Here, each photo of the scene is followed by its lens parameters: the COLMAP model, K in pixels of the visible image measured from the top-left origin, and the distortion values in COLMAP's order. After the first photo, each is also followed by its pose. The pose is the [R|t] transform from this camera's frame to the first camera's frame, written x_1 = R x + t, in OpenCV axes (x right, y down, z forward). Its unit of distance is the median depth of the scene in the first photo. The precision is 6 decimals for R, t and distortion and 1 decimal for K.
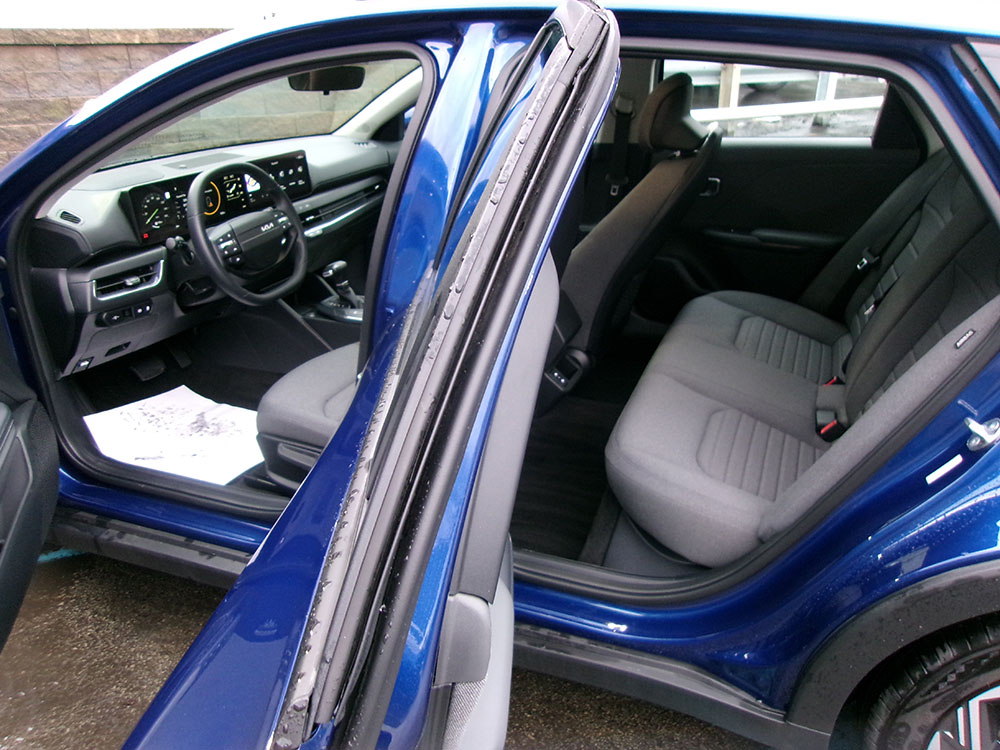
lens RADIAL K [[773.7, 0, 498.1], [0, 773.7, 384.5], [0, 0, 1]] dist [-0.013073, 0.027525]
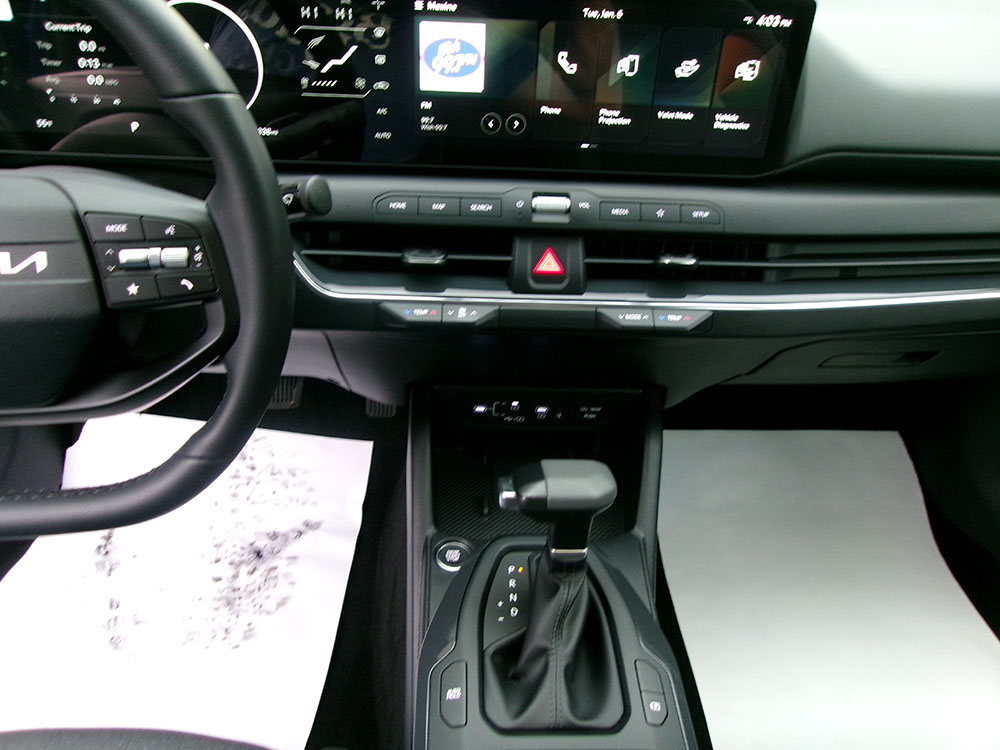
lens RADIAL K [[759.4, 0, 500.0], [0, 759.4, 375.0], [0, 0, 1]] dist [-0.012791, 0.034815]
pose [[0.403744, 0.557050, -0.725731, -0.069960], [-0.425346, 0.816607, 0.390172, -0.325310], [0.809983, 0.151157, 0.566639, 1.014559]]
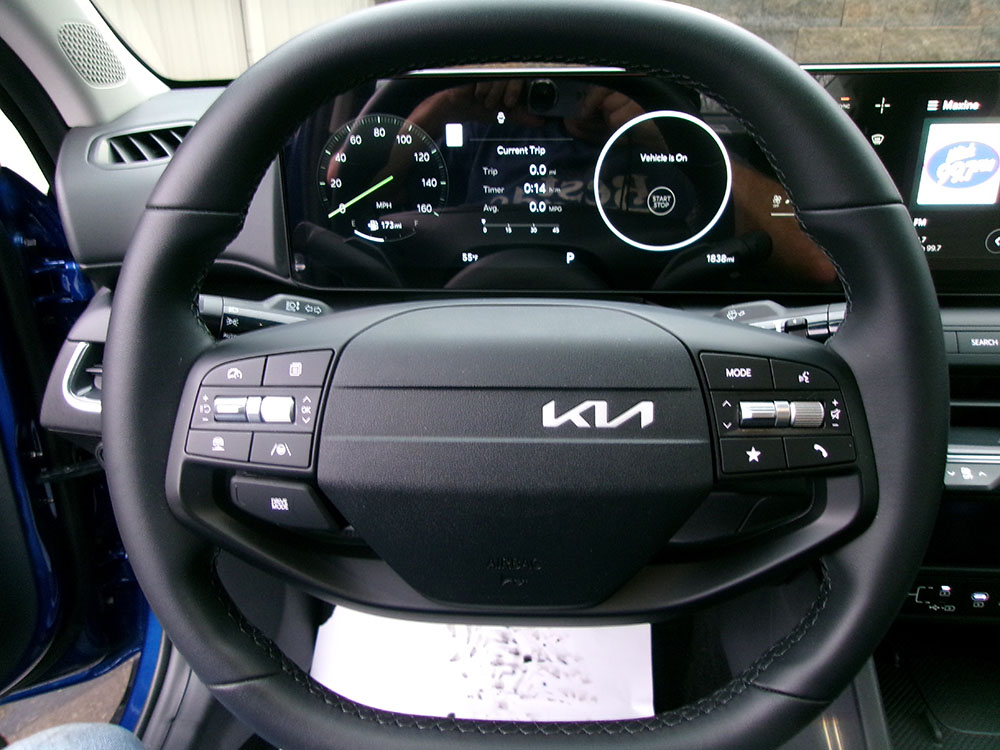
lens RADIAL K [[781.7, 0, 500.0], [0, 781.7, 375.0], [0, 0, 1]] dist [-0.011076, 0.012053]
pose [[0.320424, 0.403177, -0.857191, -0.170891], [-0.383310, 0.882695, 0.271889, -0.252173], [0.866257, 0.241450, 0.437379, 0.924114]]
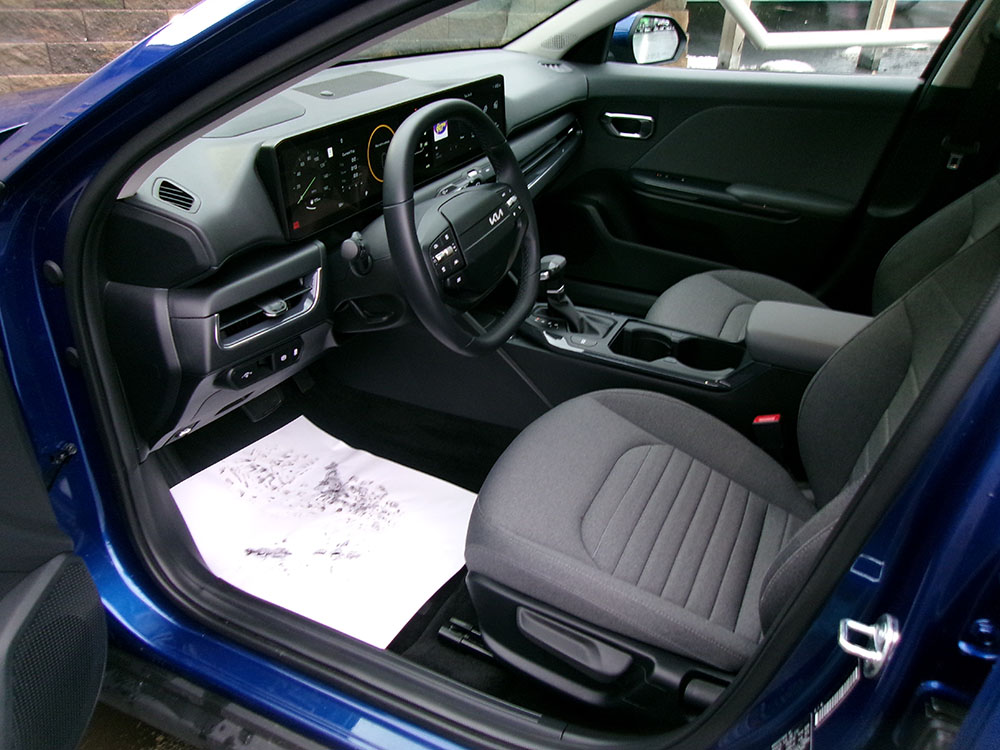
lens RADIAL K [[773.7, 0, 498.1], [0, 773.7, 384.5], [0, 0, 1]] dist [-0.013073, 0.027525]
pose [[0.997474, 0.065259, -0.028069, -0.275862], [-0.062050, 0.992740, 0.103042, -0.140223], [0.034589, -0.101040, 0.994281, 0.411440]]
